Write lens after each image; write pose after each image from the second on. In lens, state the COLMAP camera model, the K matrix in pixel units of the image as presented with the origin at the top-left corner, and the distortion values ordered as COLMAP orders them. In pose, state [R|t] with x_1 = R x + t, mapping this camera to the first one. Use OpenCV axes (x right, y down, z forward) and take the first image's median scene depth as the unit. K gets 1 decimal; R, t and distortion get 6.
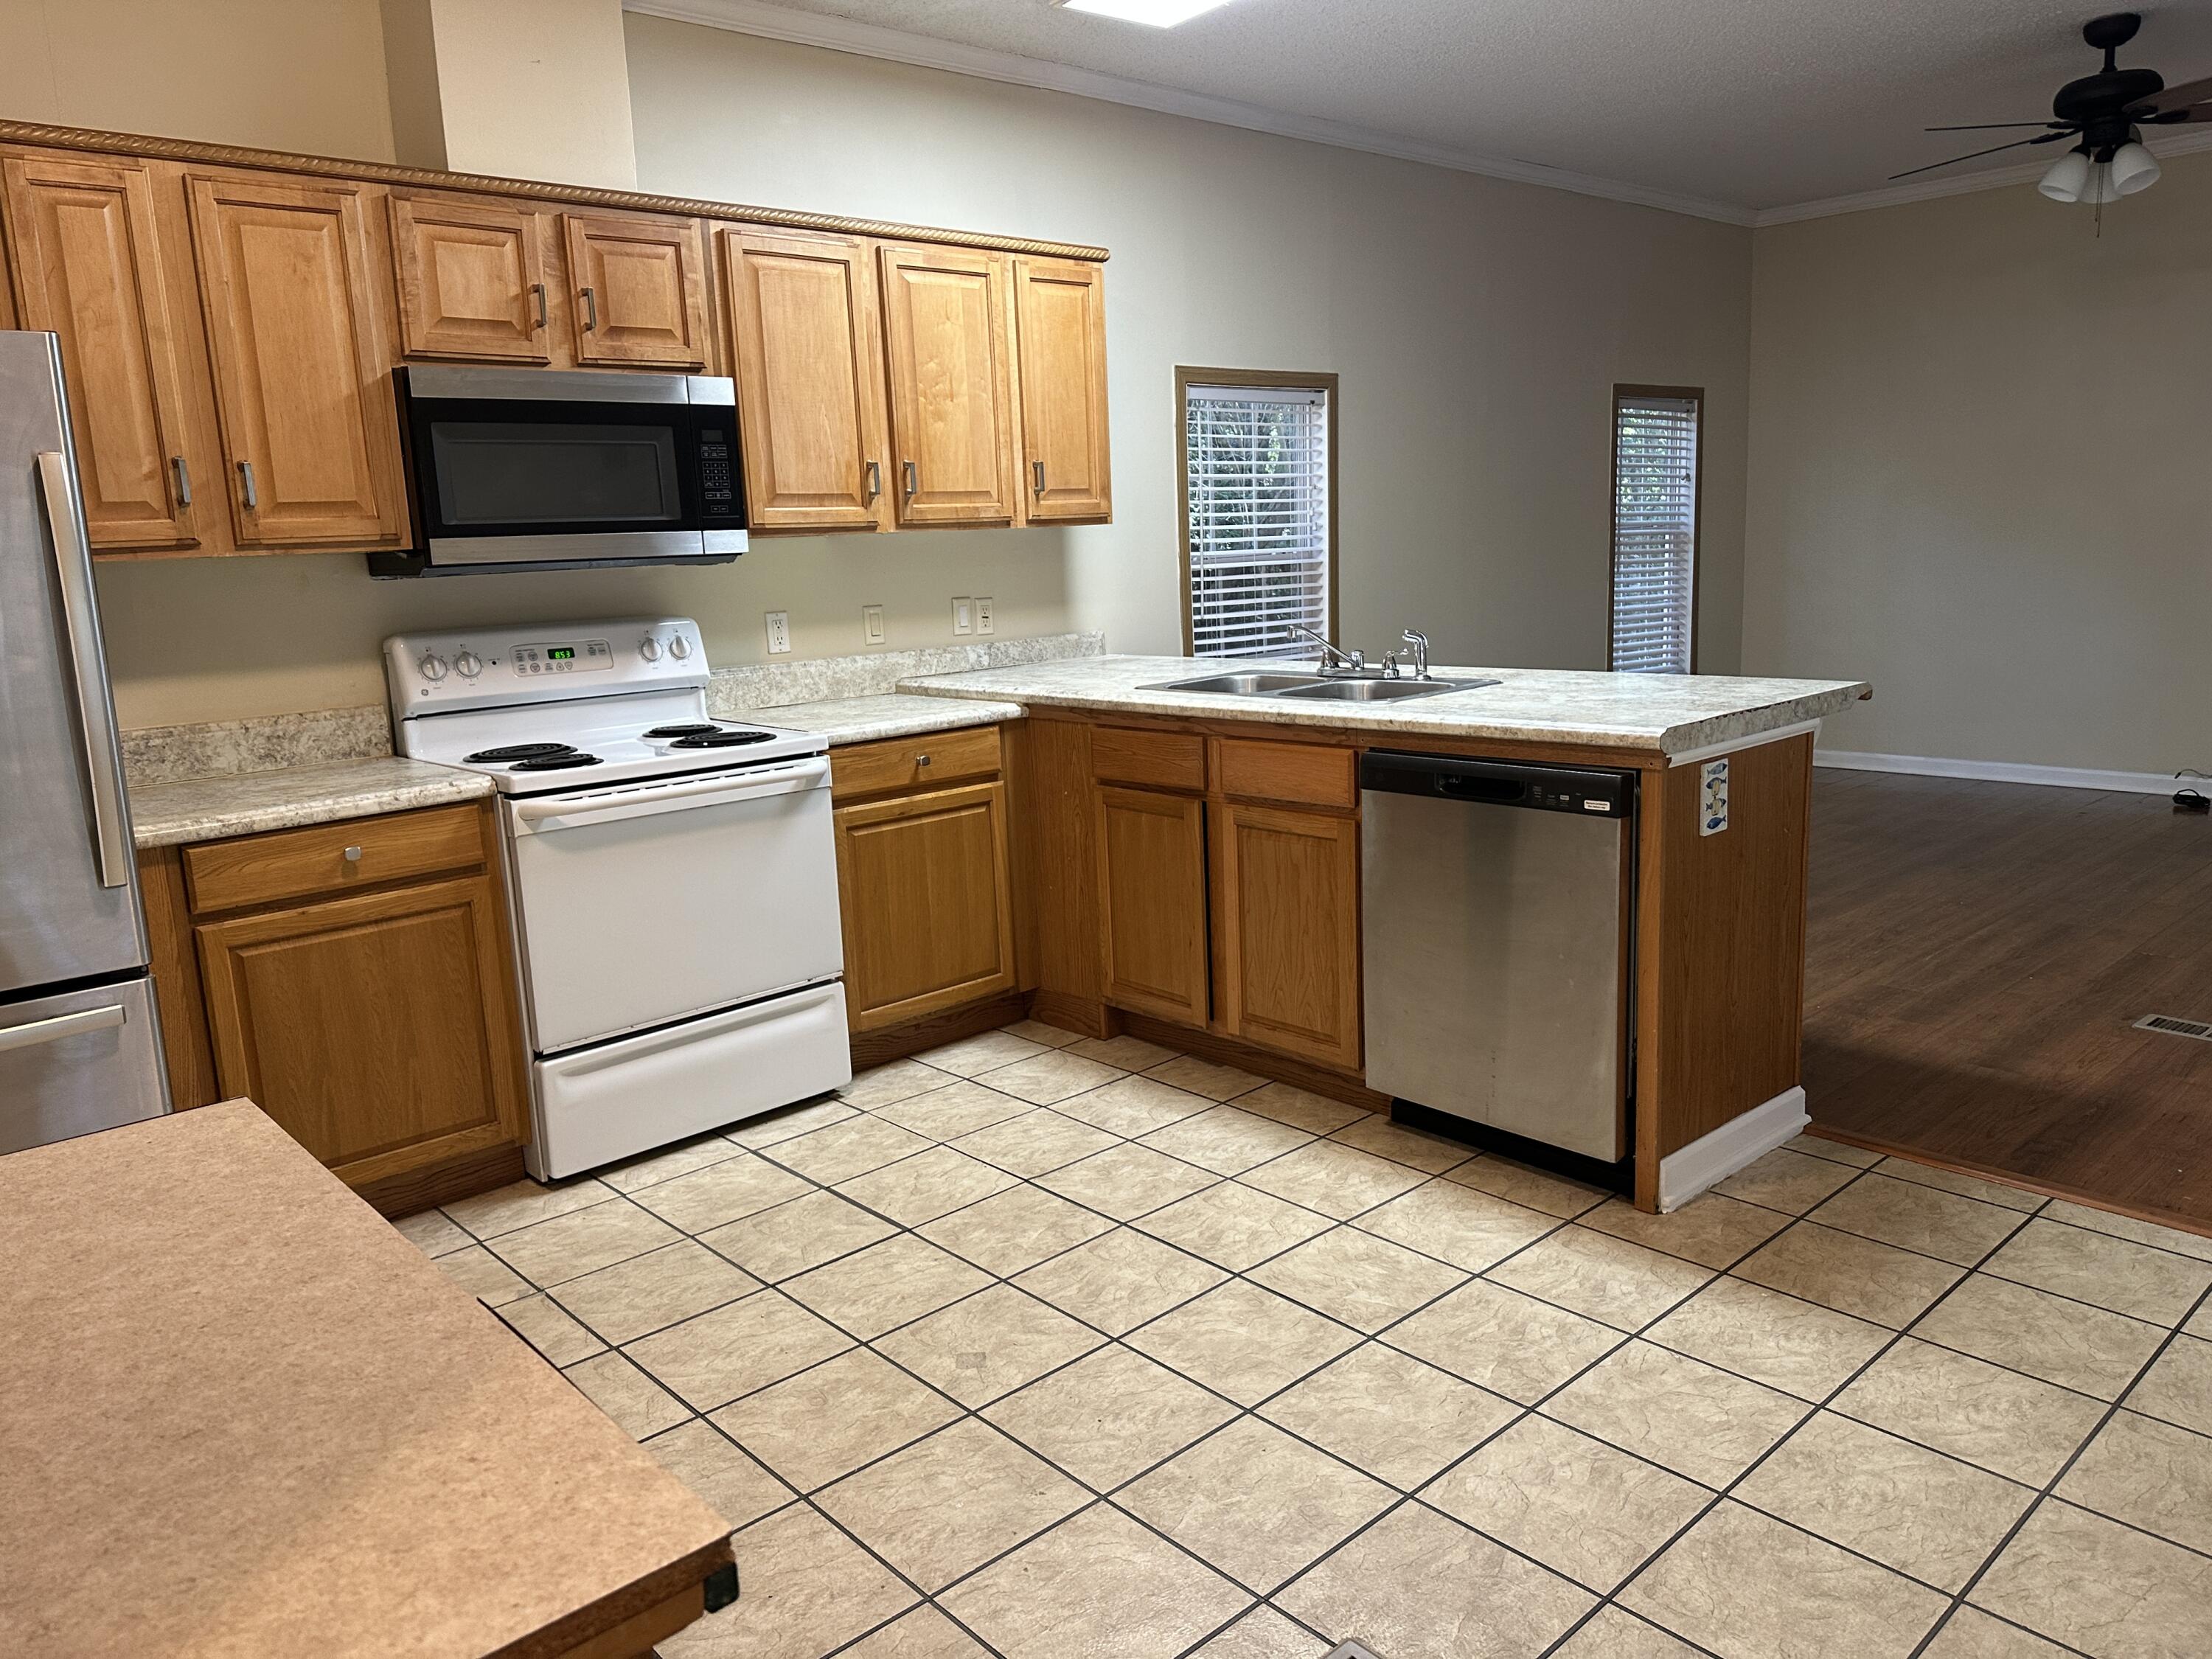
lens RADIAL K [[1552.0, 0, 1089.7], [0, 1552.0, 829.4], [0, 0, 1]] dist [0.165939, -0.274158]
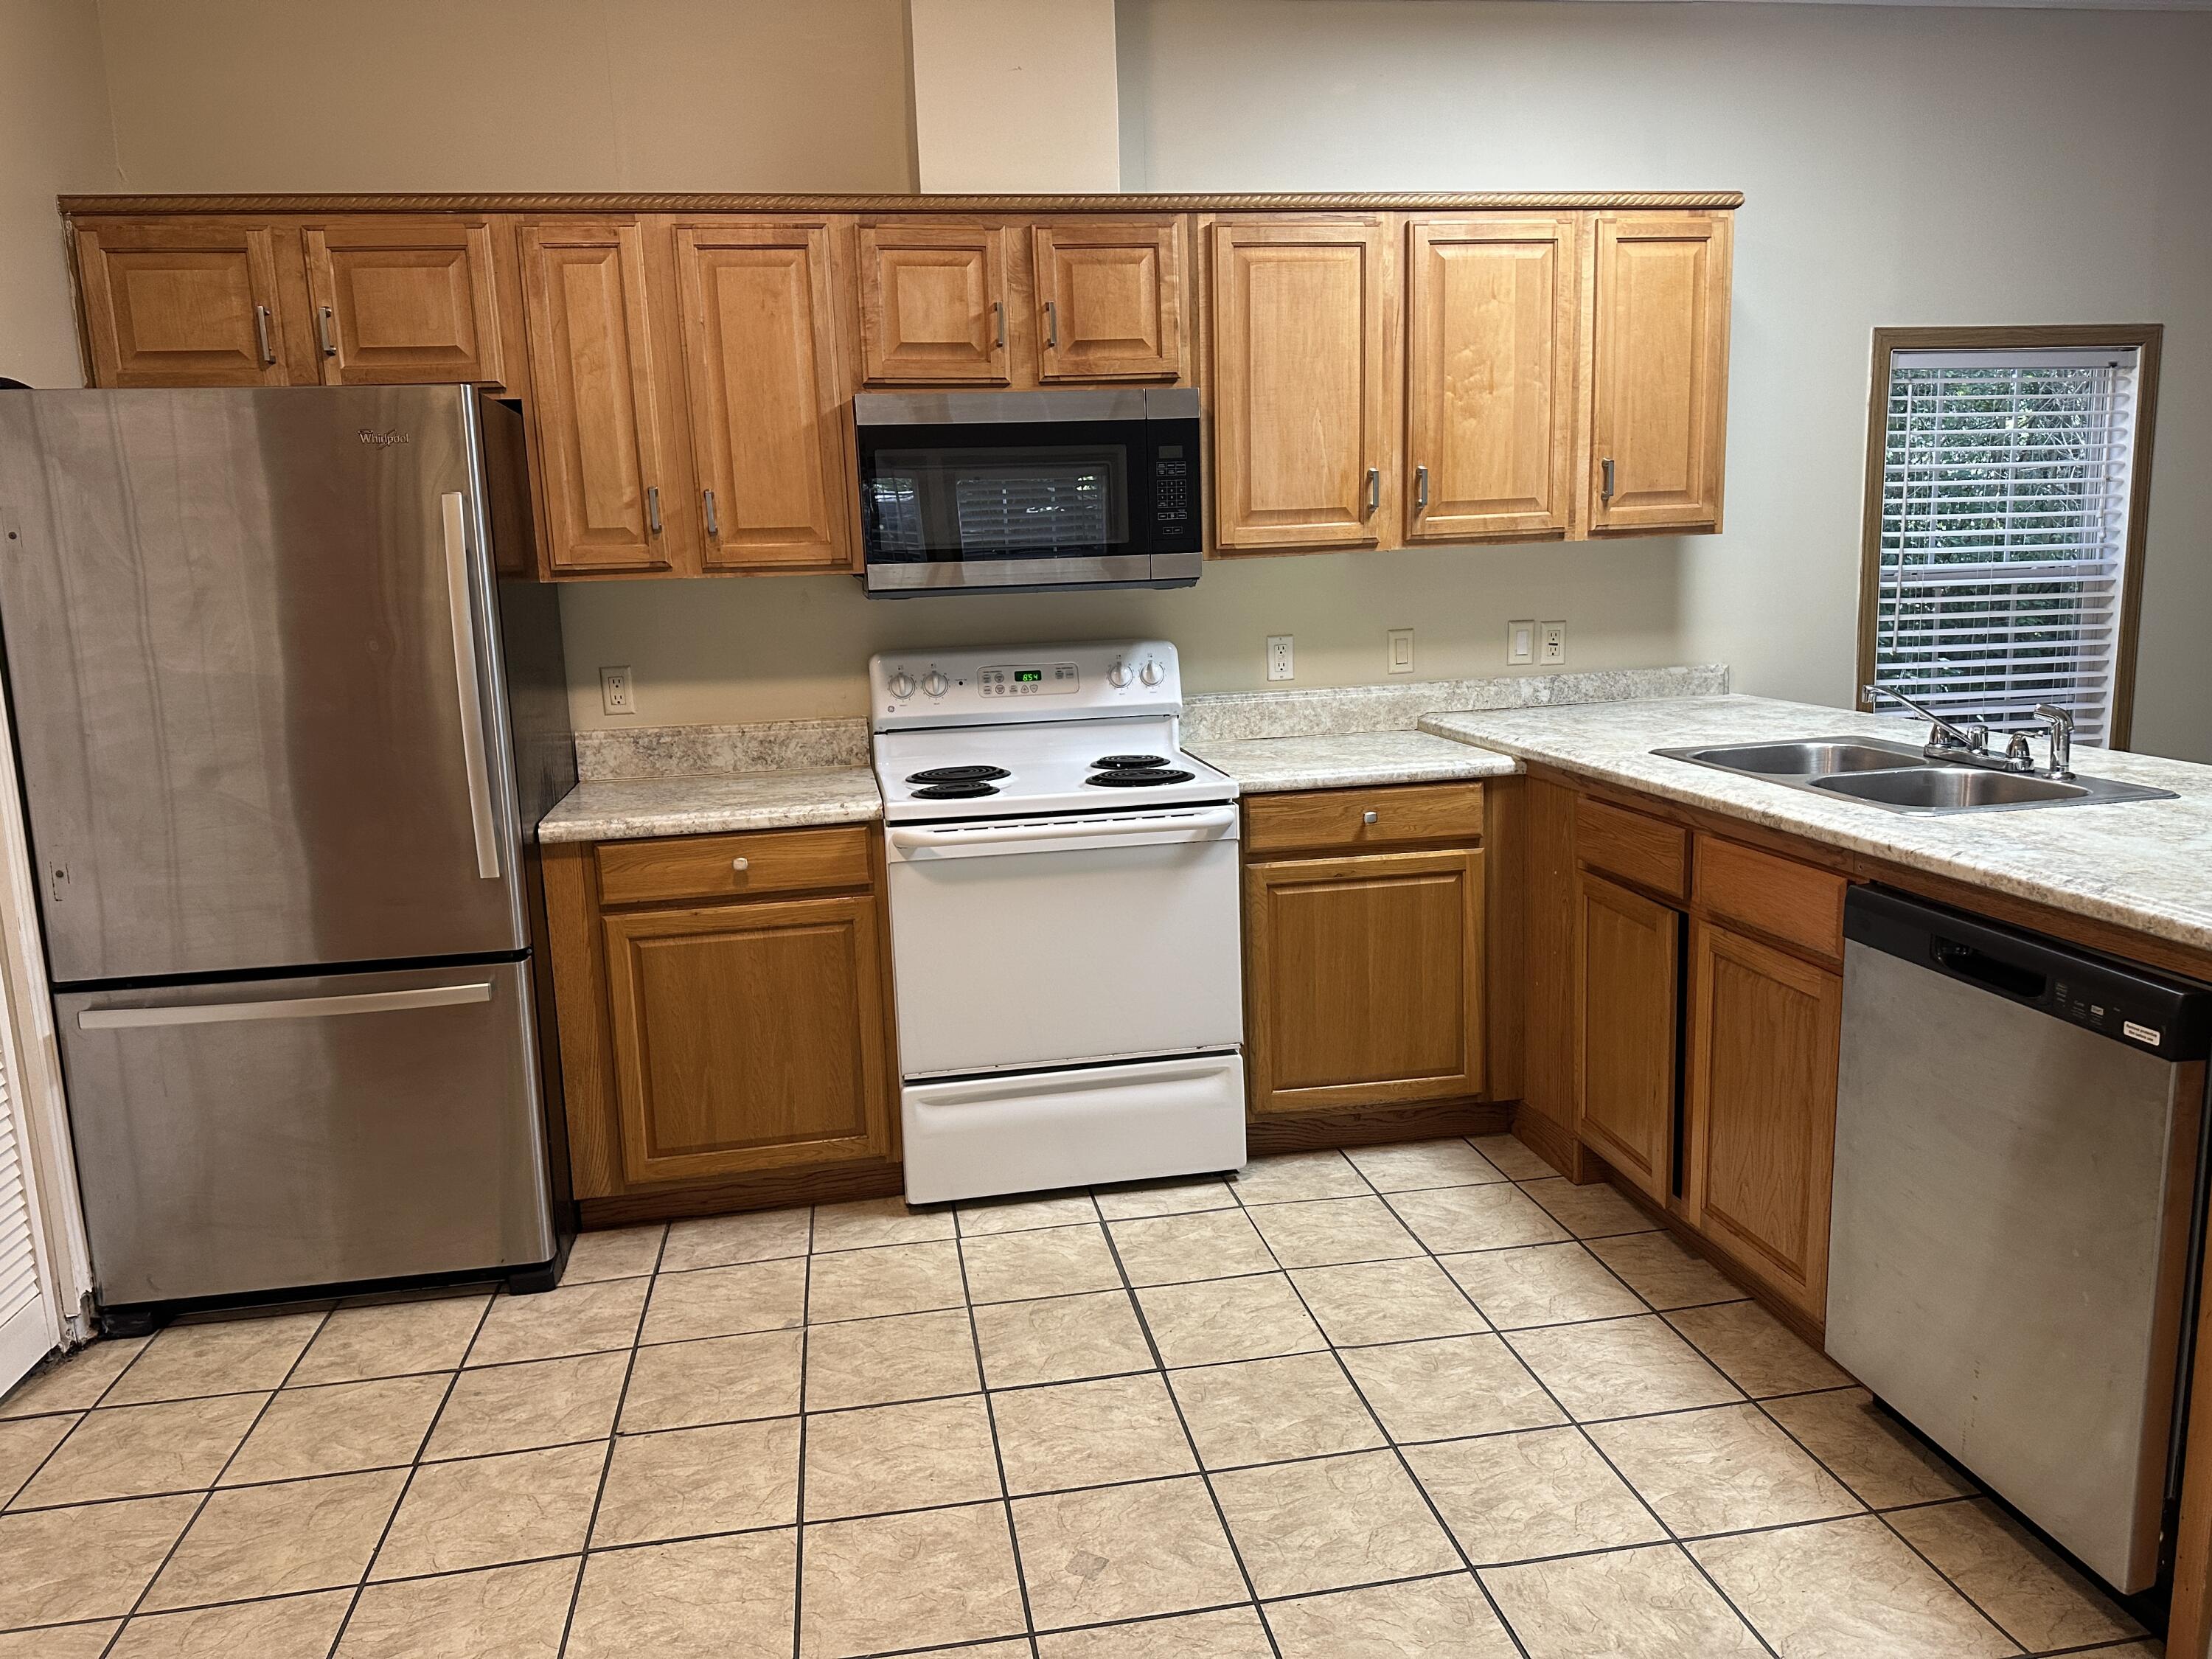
lens RADIAL K [[1552.0, 0, 1089.7], [0, 1552.0, 829.4], [0, 0, 1]] dist [0.165939, -0.274158]
pose [[0.844468, 0.108585, -0.524484, 0.234939], [-0.100794, 0.993956, 0.043493, -0.064635], [0.526037, 0.016136, 0.850309, 0.197088]]
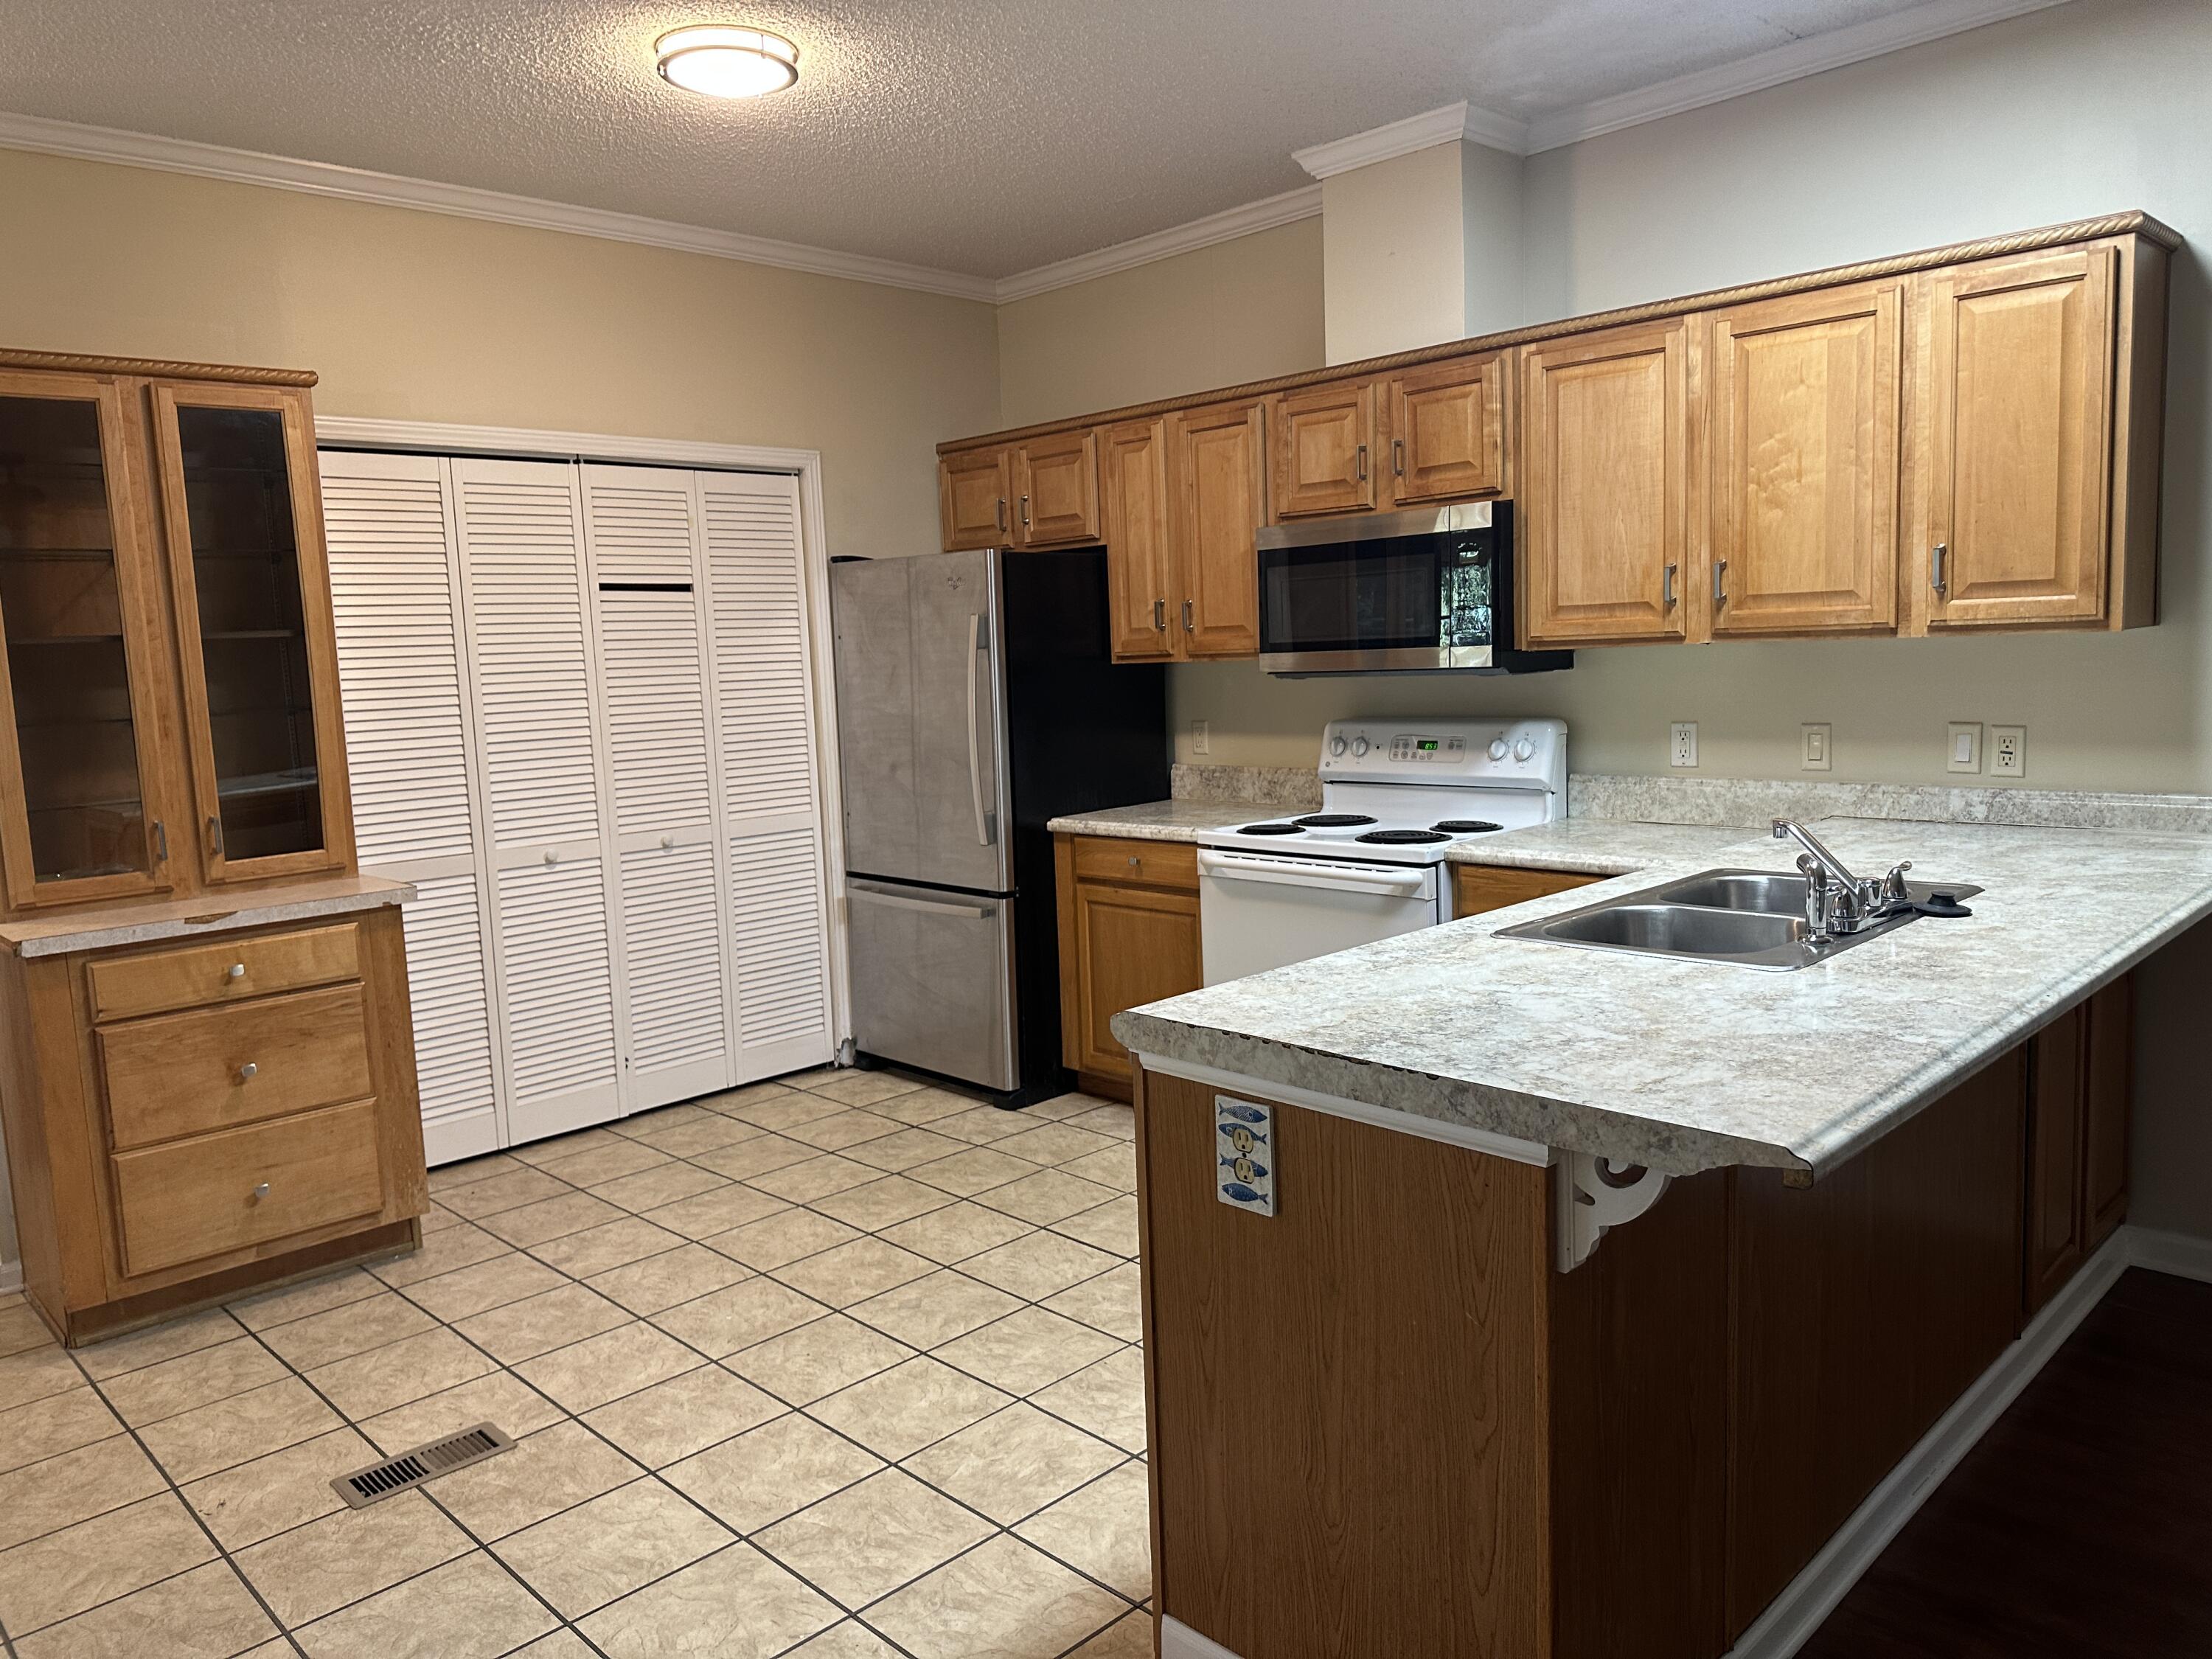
lens RADIAL K [[1552.0, 0, 1089.7], [0, 1552.0, 829.4], [0, 0, 1]] dist [0.165939, -0.274158]
pose [[0.035275, 0.163605, -0.985895, 0.841342], [-0.146924, 0.976639, 0.156812, -0.204031], [0.988519, 0.139320, 0.058488, 0.728810]]
